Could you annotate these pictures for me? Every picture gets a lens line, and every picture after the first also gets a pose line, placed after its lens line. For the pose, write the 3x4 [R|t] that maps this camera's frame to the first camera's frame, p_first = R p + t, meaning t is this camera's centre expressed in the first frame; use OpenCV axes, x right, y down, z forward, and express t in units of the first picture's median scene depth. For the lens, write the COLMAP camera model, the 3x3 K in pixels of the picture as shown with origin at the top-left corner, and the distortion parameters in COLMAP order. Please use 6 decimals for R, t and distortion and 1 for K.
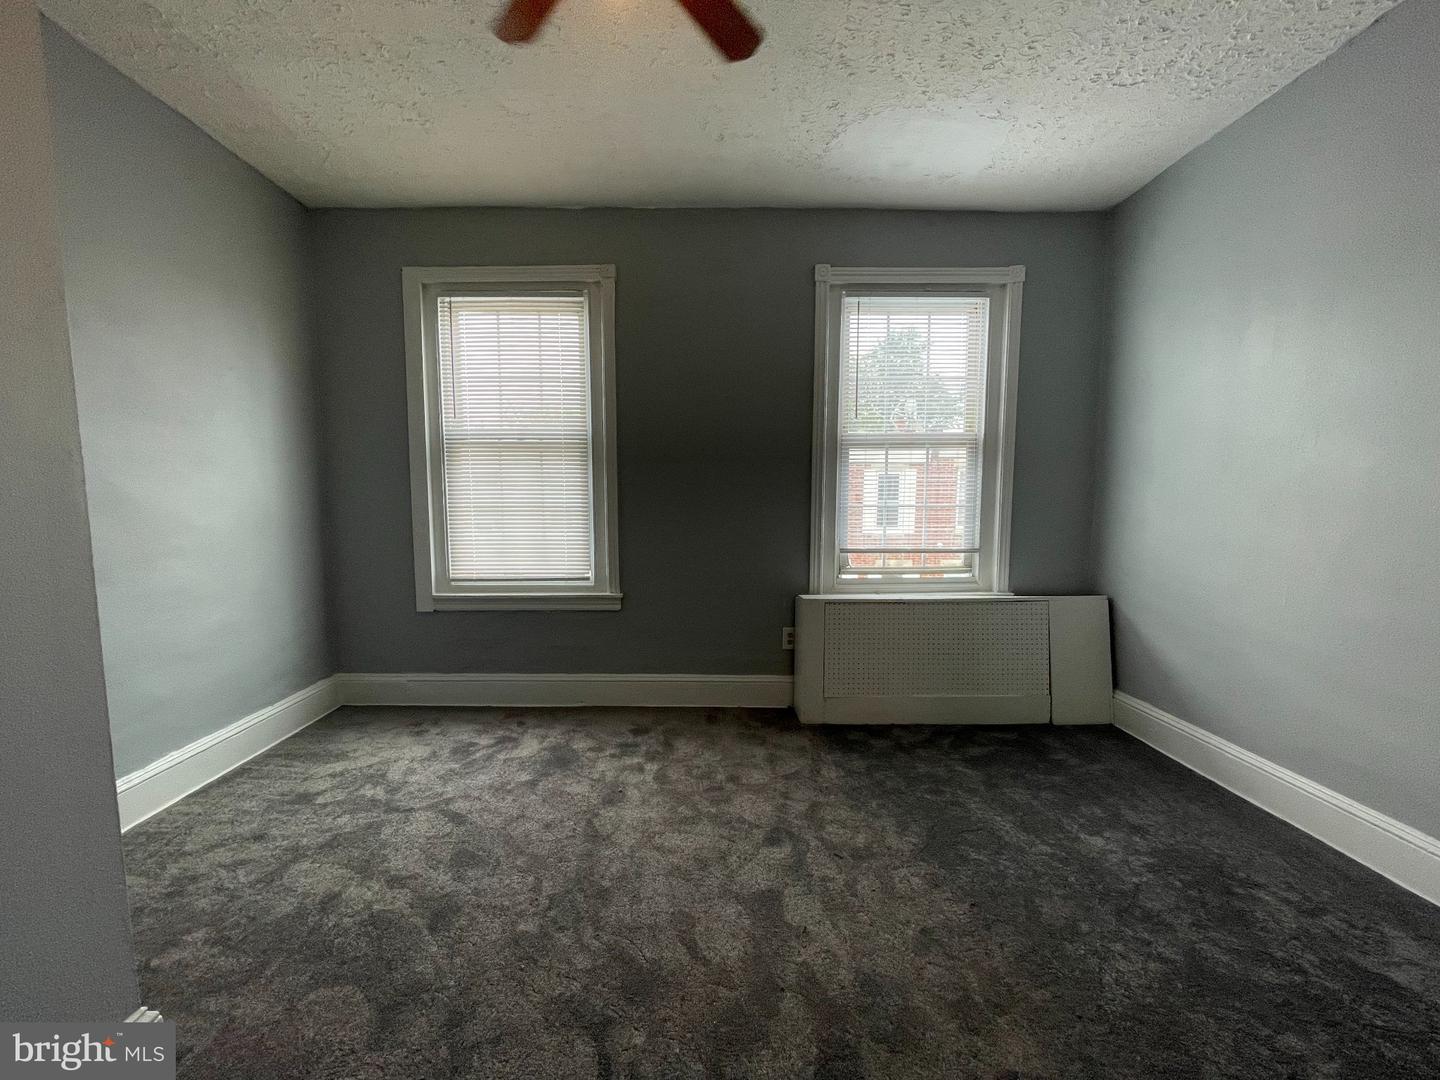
lens RADIAL K [[580.3, 0, 711.5], [0, 580.3, 546.1], [0, 0, 1]] dist [-0.003173, 0.001720]
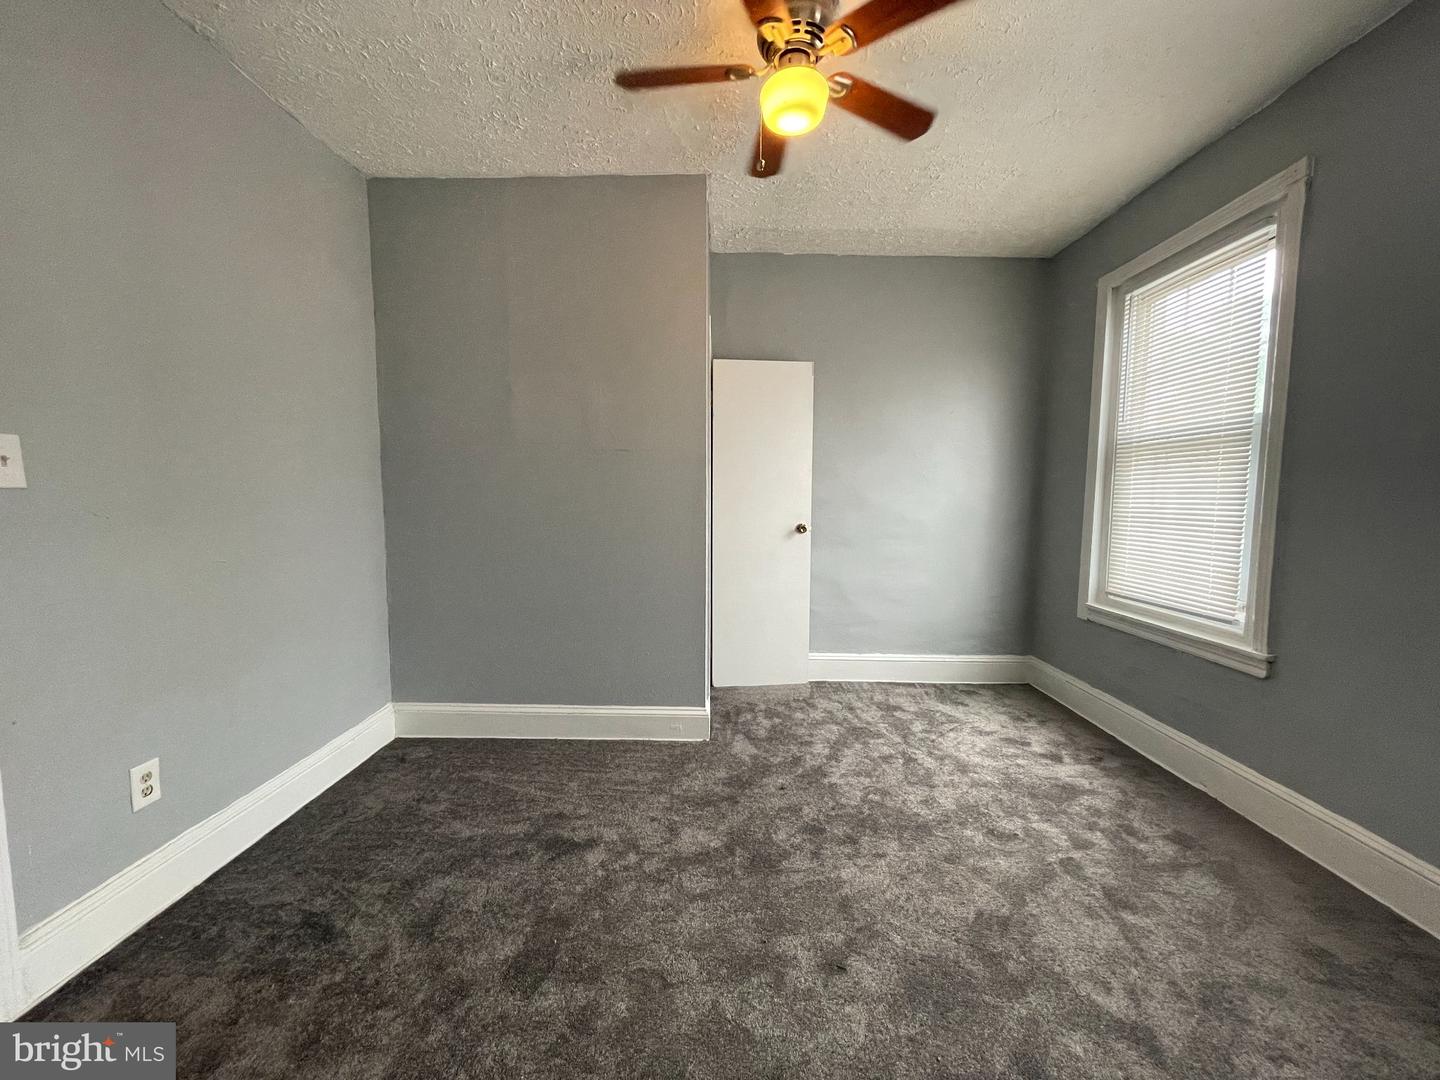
lens RADIAL K [[580.3, 0, 710.2], [0, 580.3, 546.9], [0, 0, 1]] dist [-0.003173, 0.001720]
pose [[-0.025124, 0.087881, -0.995814, 0.545803], [-0.098290, 0.991085, 0.089943, -0.039986], [0.994841, 0.100139, -0.016263, 0.386662]]
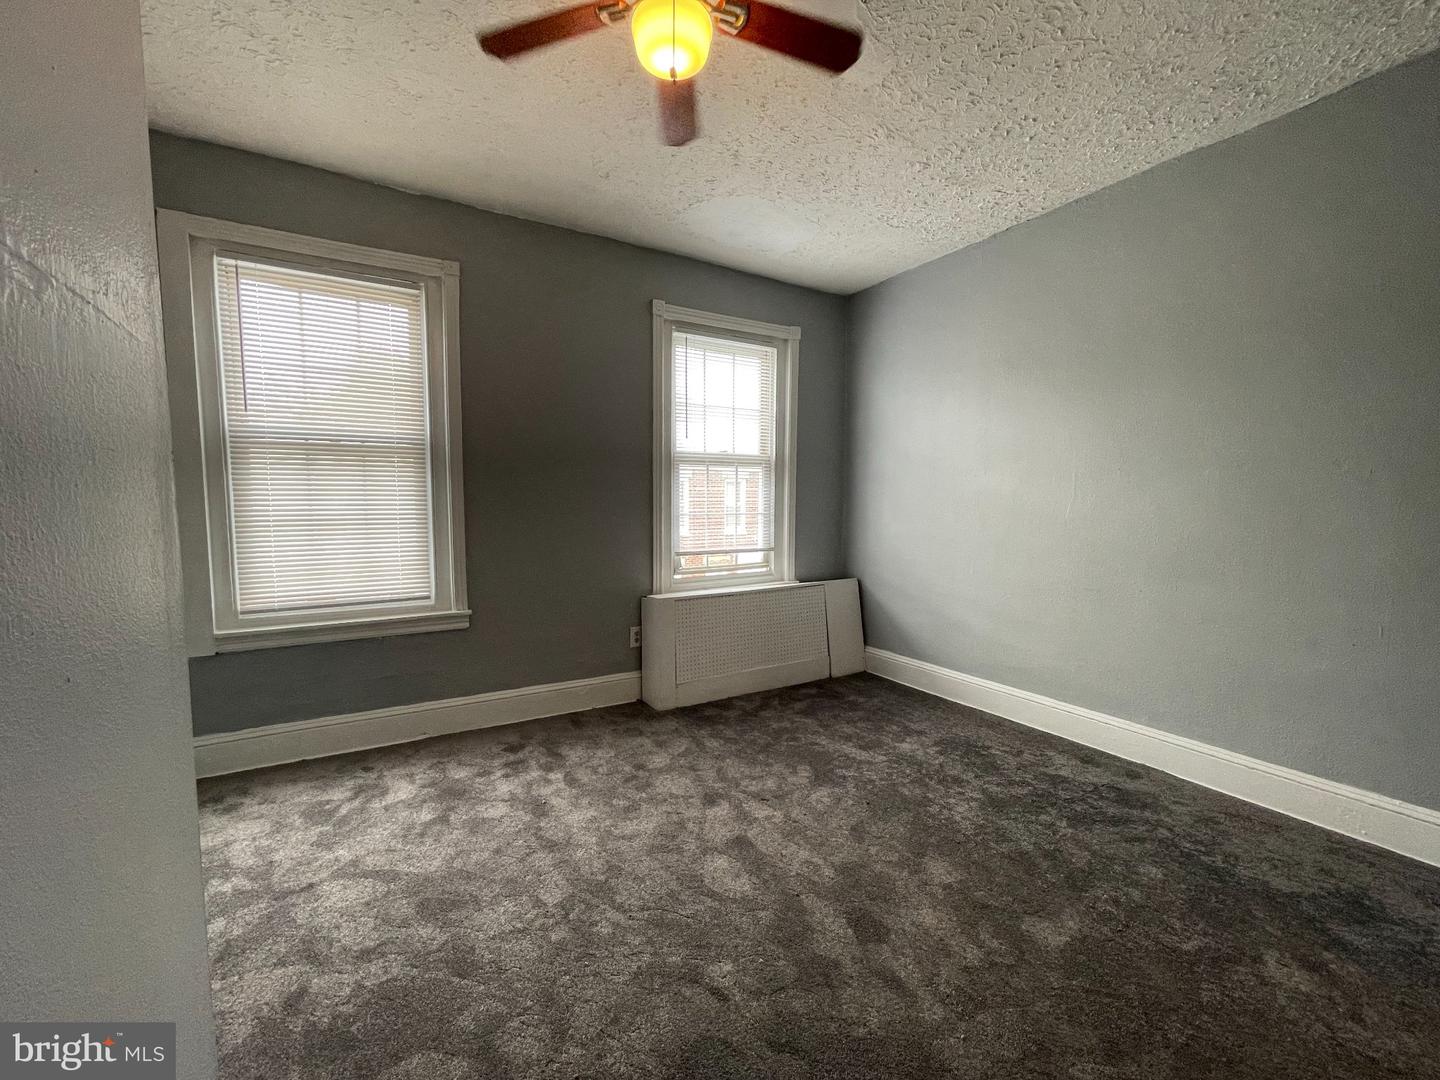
lens RADIAL K [[580.3, 0, 709.6], [0, 580.3, 545.5], [0, 0, 1]] dist [-0.003173, 0.001720]
pose [[0.865779, -0.038238, 0.498964, -0.304719], [0.042360, 0.999098, 0.003064, -0.009930], [-0.498631, 0.018484, 0.866617, -0.014582]]
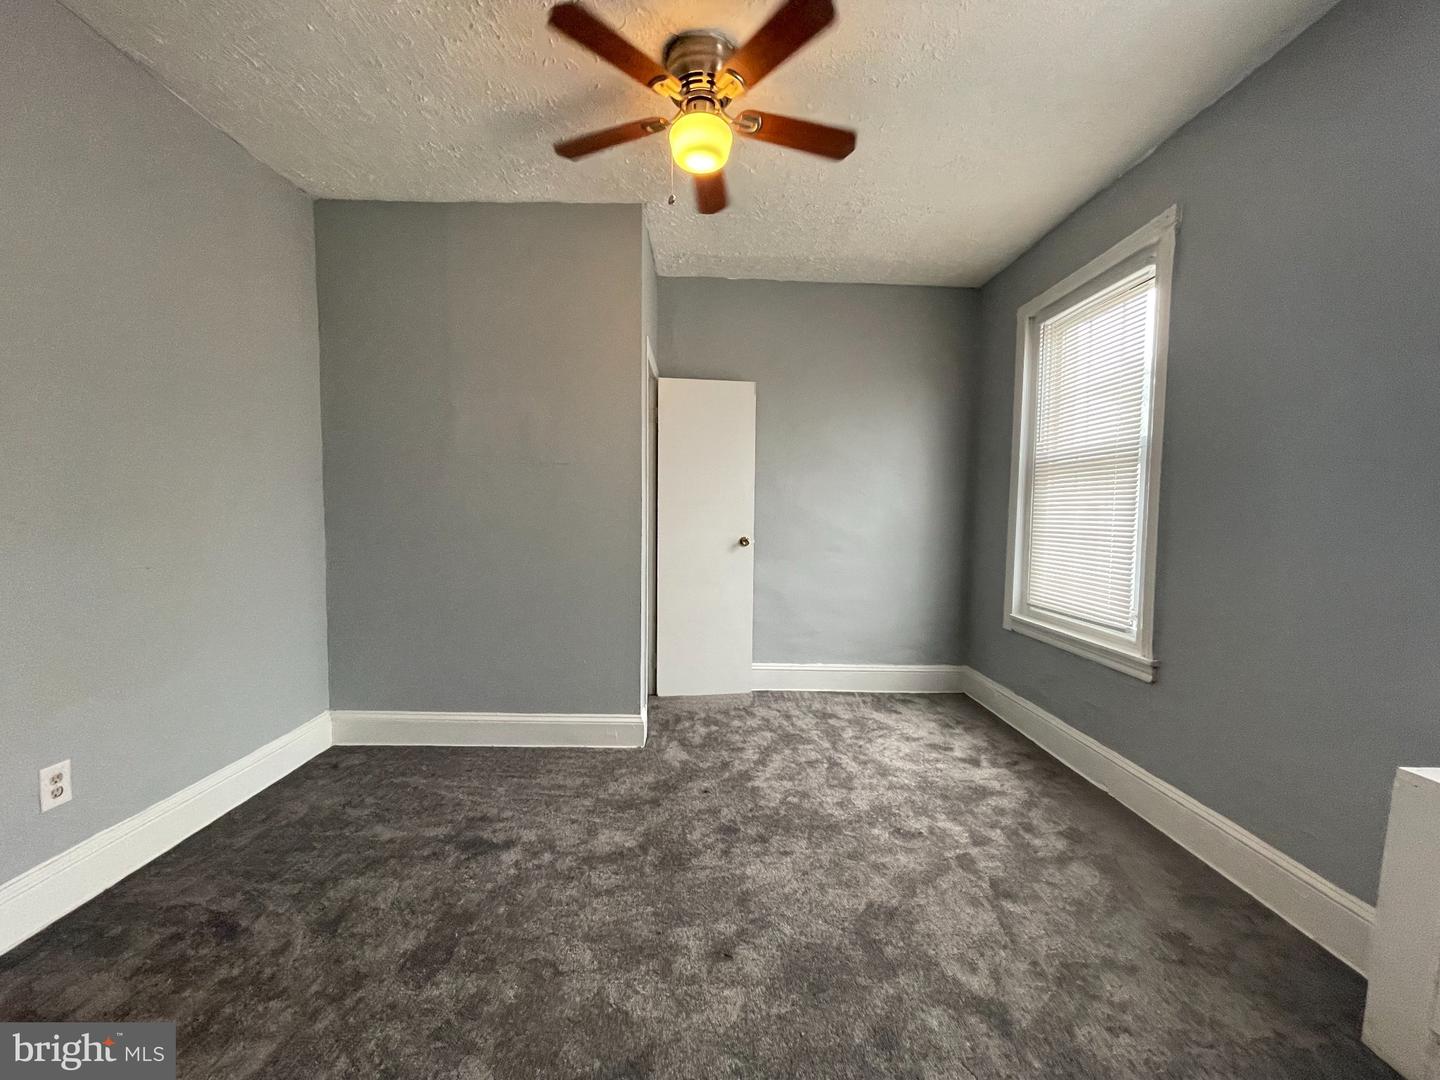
lens RADIAL K [[580.3, 0, 709.7], [0, 580.3, 546.3], [0, 0, 1]] dist [-0.003173, 0.001720]
pose [[0.005841, 0.060137, -0.998173, 0.579091], [-0.106468, 0.992554, 0.059176, -0.043894], [0.994299, 0.105928, 0.012200, 0.464034]]
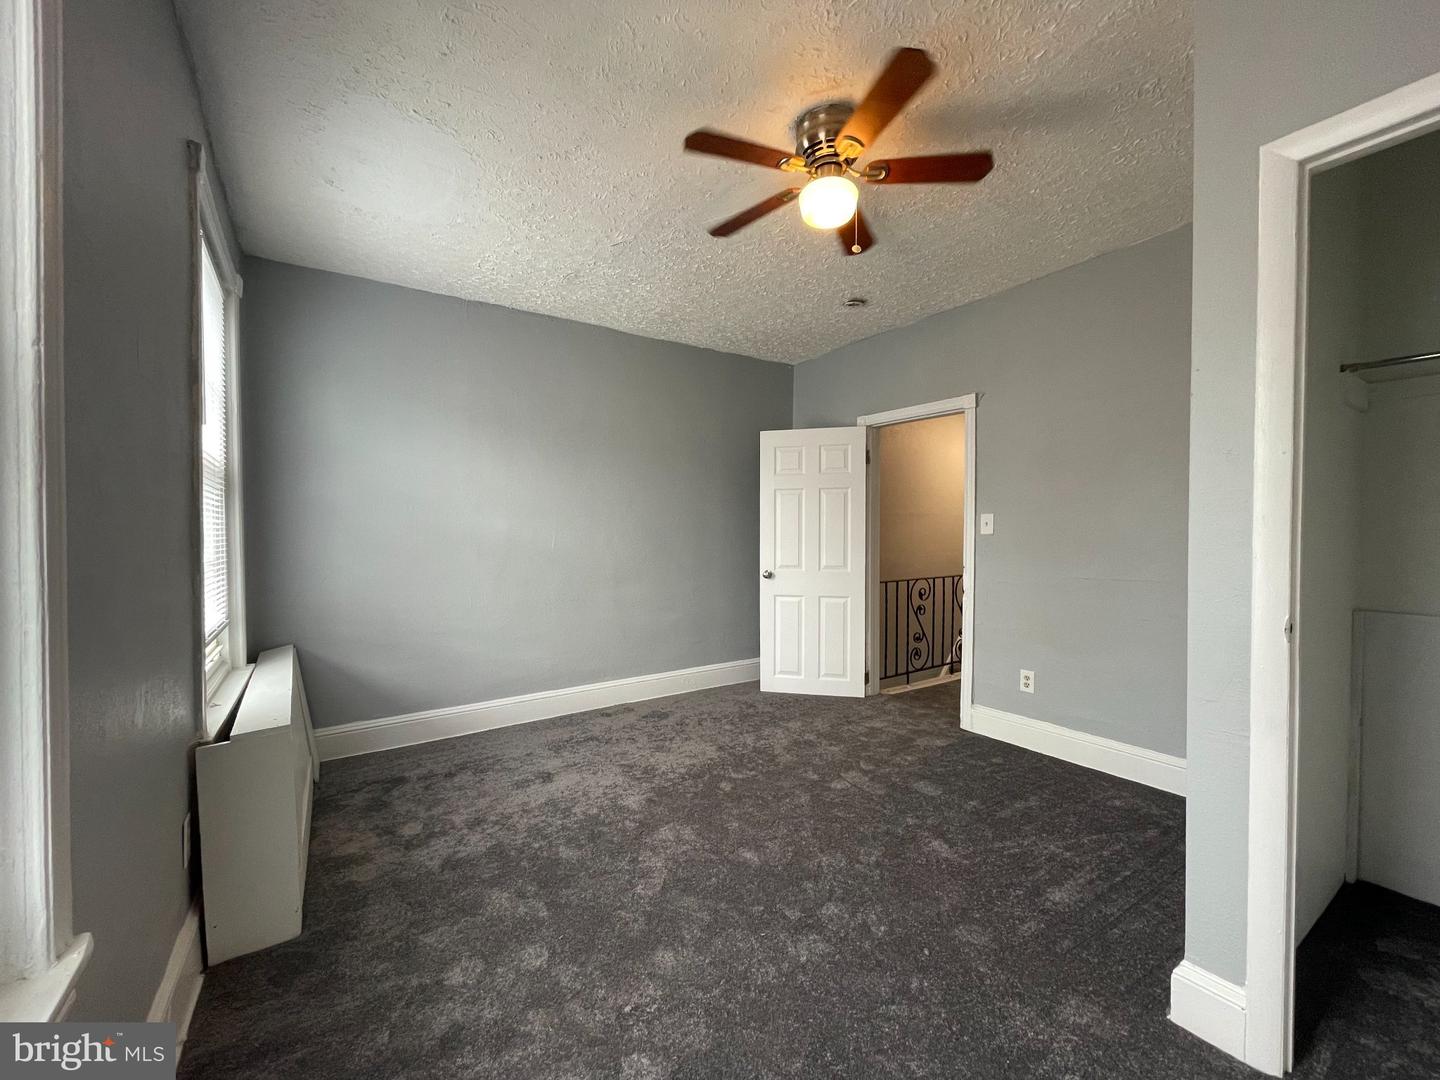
lens RADIAL K [[580.3, 0, 708.8], [0, 580.3, 545.0], [0, 0, 1]] dist [-0.003173, 0.001720]
pose [[-0.546796, -0.012194, 0.837177, -0.569620], [0.082577, 0.994234, 0.068416, -0.097491], [-0.833184, 0.106541, -0.542636, 0.946048]]
